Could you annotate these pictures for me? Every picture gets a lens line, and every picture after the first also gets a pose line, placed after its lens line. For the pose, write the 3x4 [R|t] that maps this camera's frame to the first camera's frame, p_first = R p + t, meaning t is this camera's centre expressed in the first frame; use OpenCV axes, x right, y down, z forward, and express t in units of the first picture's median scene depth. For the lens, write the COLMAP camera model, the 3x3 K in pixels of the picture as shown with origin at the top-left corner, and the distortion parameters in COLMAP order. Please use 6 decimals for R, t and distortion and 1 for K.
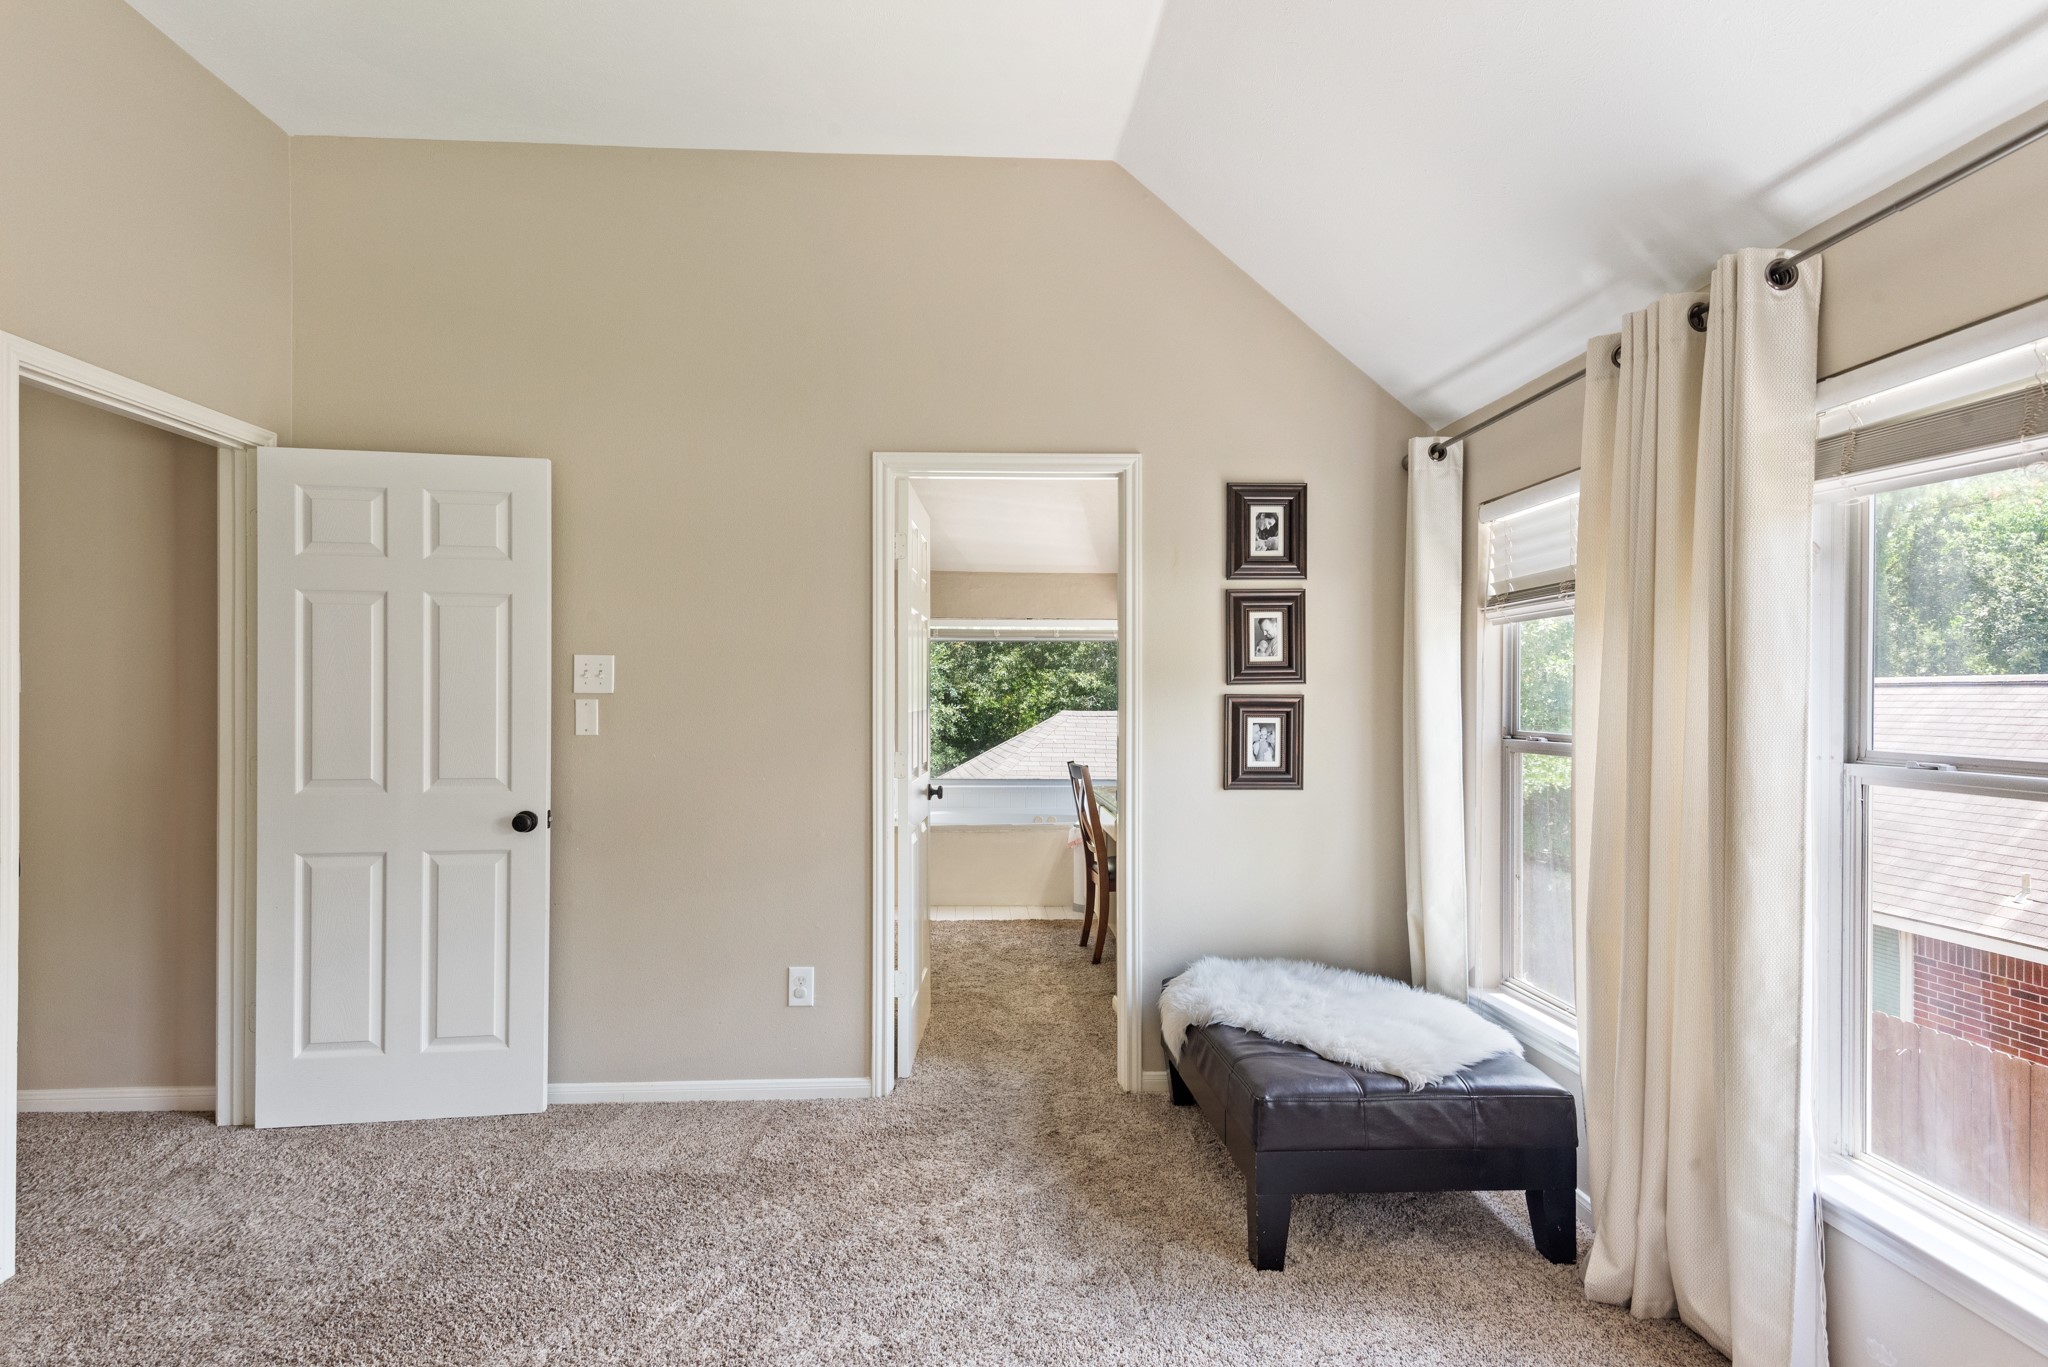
lens RADIAL K [[1122.2, 0, 1023.9], [0, 1122.2, 690.2], [0, 0, 1]] dist [0.000000, 0.000000]
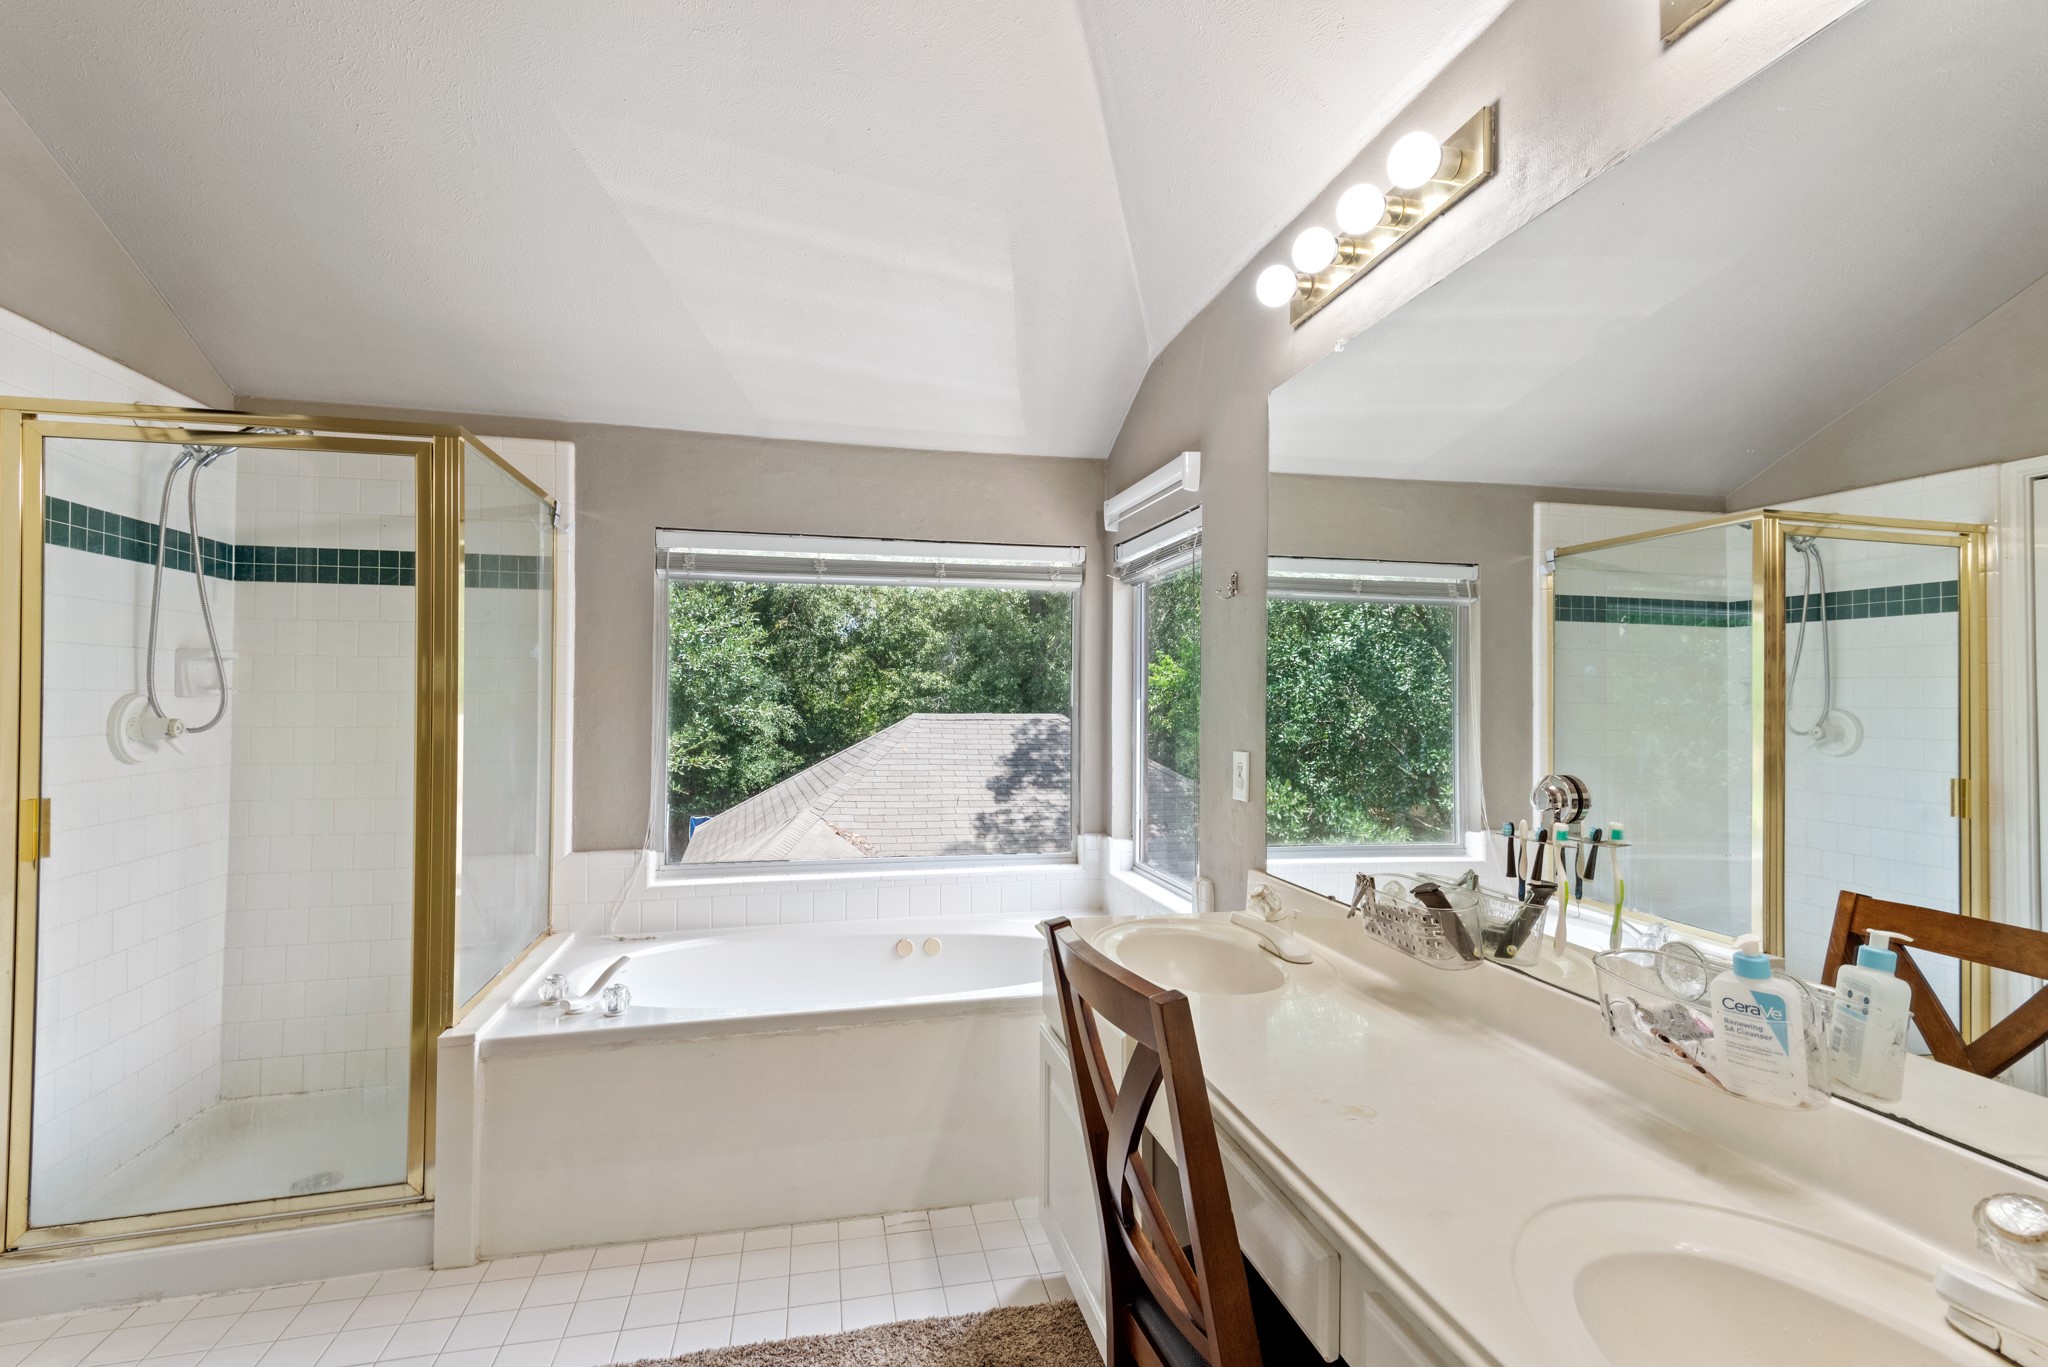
lens RADIAL K [[931.1, 0, 1016.7], [0, 931.1, 684.2], [0, 0, 1]] dist [0.014223, -0.003619]
pose [[0.986778, -0.001027, 0.162074, -0.001746], [0.002321, 0.999967, -0.007796, 0.000899], [-0.162061, 0.008069, 0.986748, 0.201356]]
